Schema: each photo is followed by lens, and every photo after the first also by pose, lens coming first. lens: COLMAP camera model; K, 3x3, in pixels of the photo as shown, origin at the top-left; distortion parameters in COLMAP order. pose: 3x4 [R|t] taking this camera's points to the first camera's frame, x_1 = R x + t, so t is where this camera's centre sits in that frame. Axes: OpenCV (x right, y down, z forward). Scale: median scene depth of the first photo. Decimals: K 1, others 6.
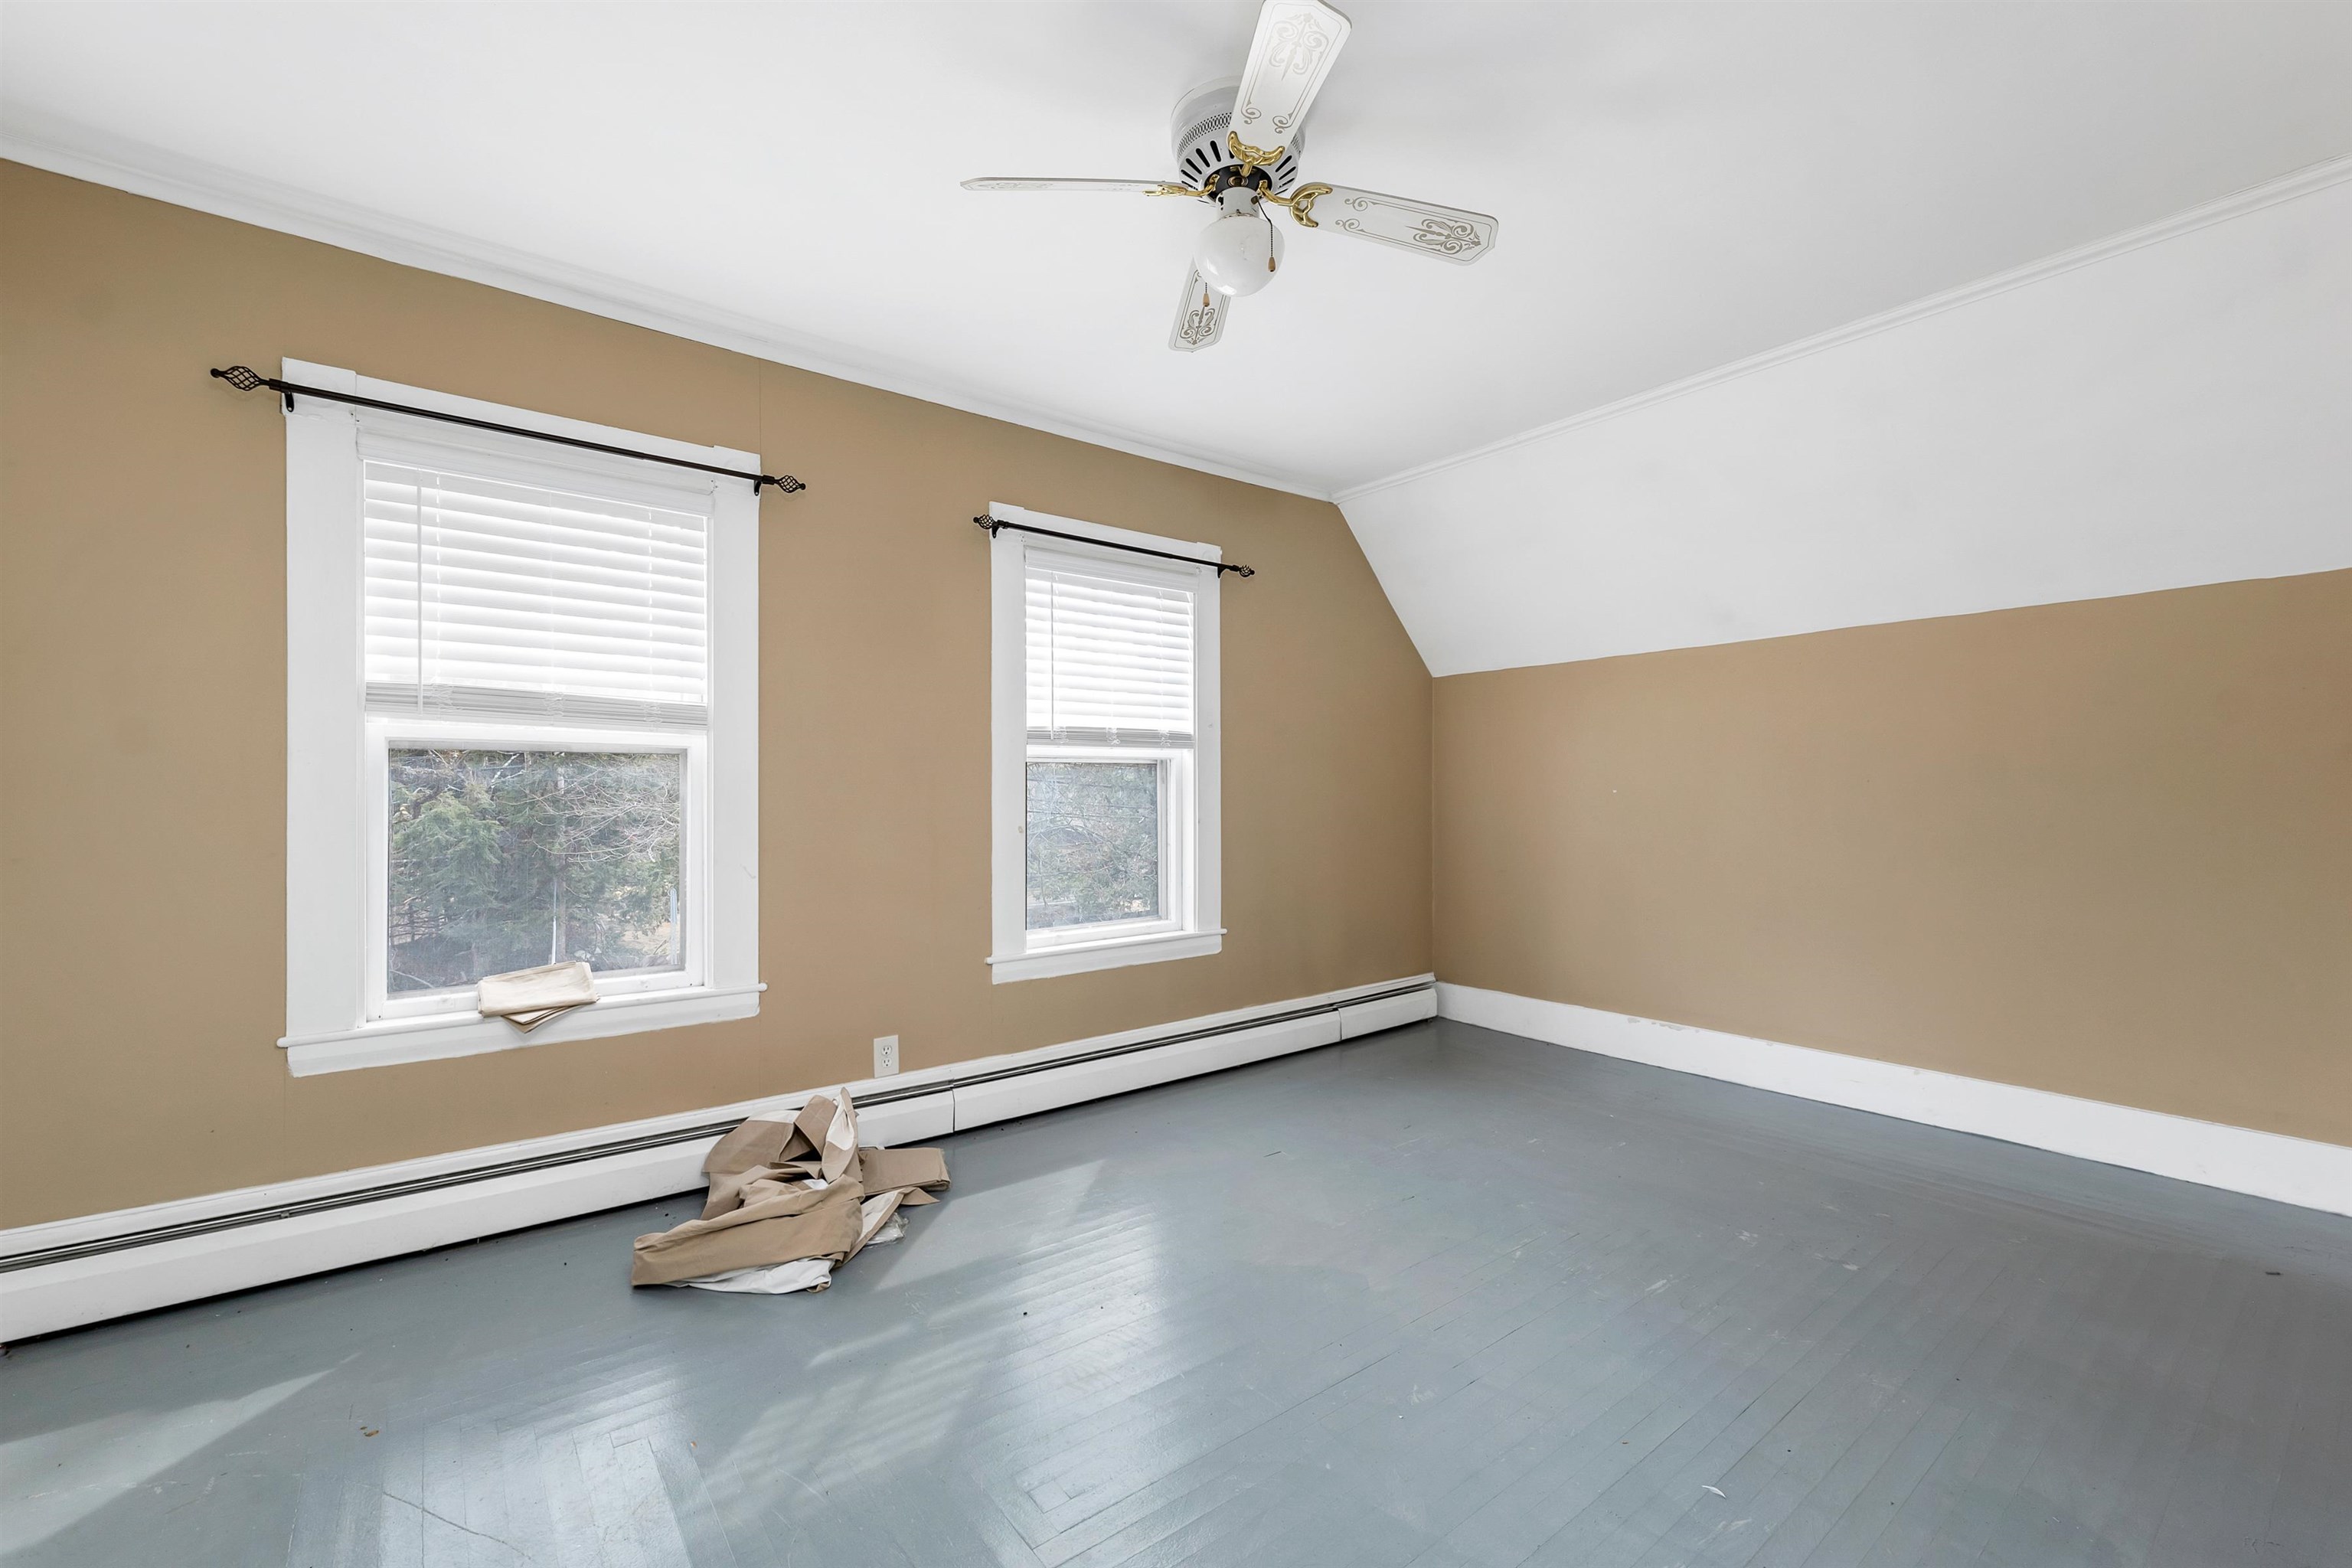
lens RADIAL K [[984.4, 0, 1179.8], [0, 984.4, 786.4], [0, 0, 1]] dist [0.000114, -0.000667]
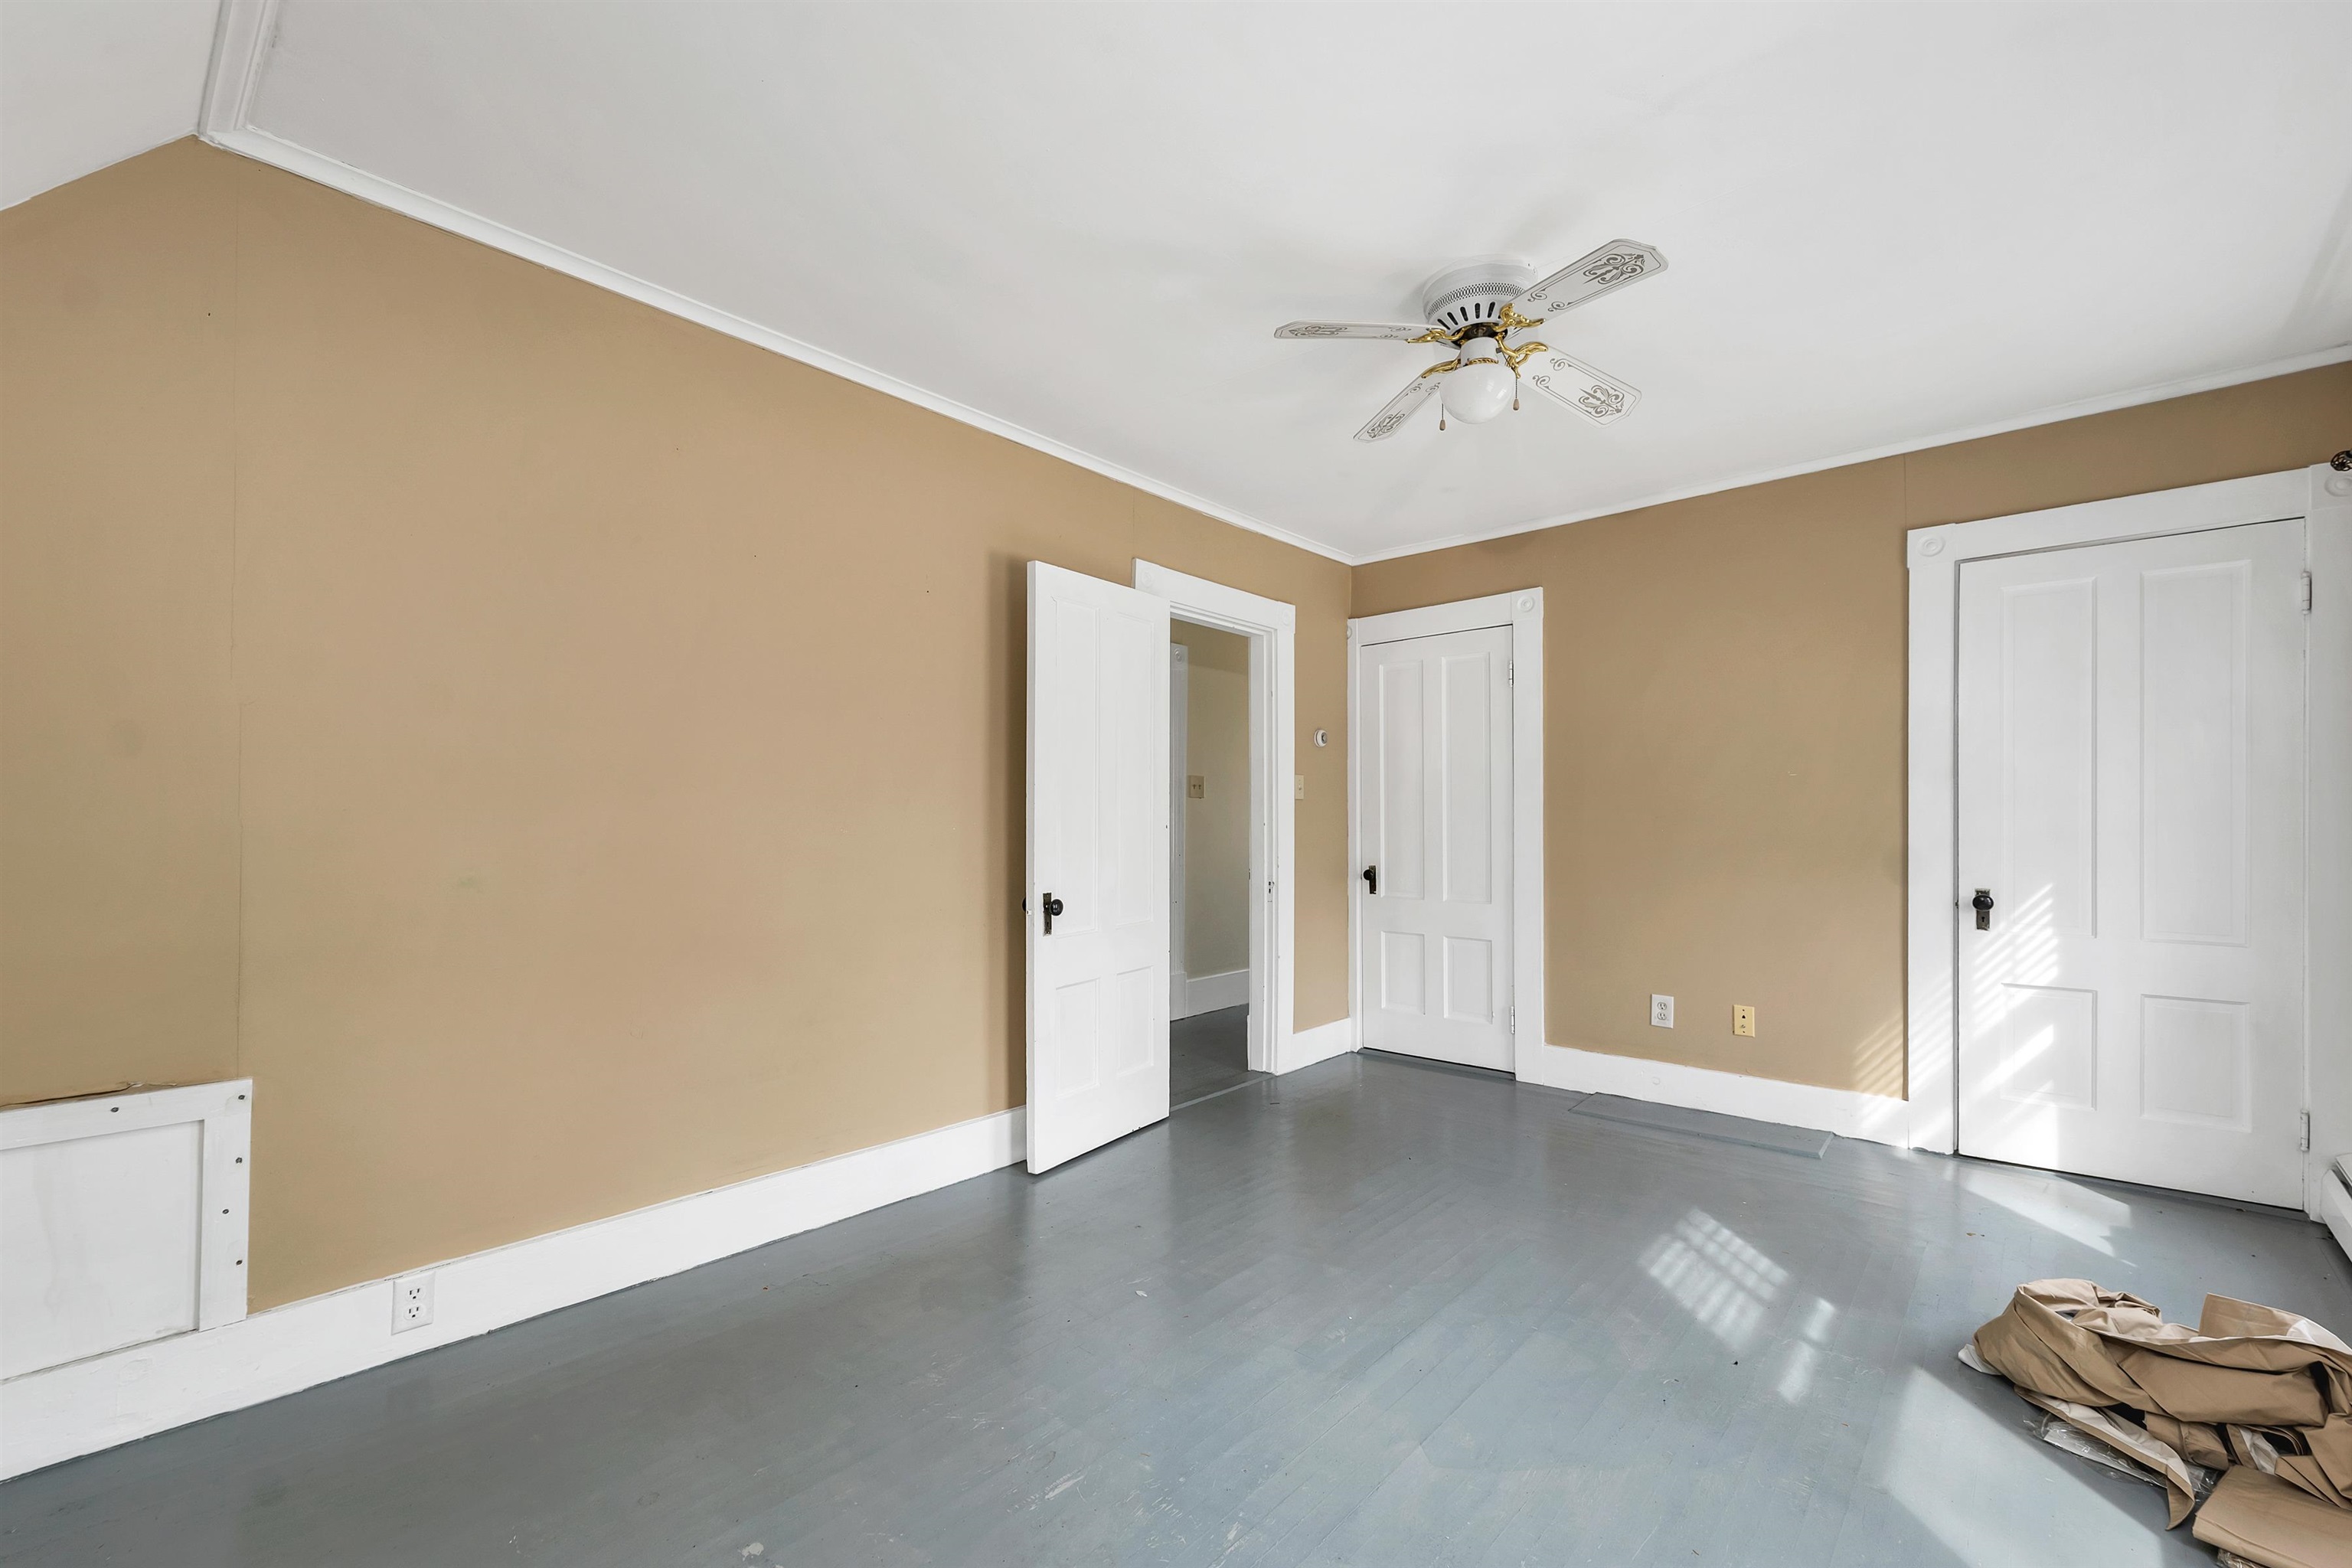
lens RADIAL K [[984.4, 0, 1177.1], [0, 984.4, 795.5], [0, 0, 1]] dist [0.000114, -0.000667]
pose [[-0.984678, -0.002222, -0.174369, 0.527342], [0.001063, 0.999824, -0.018743, -0.010606], [0.174380, -0.018642, -0.984502, 1.754791]]
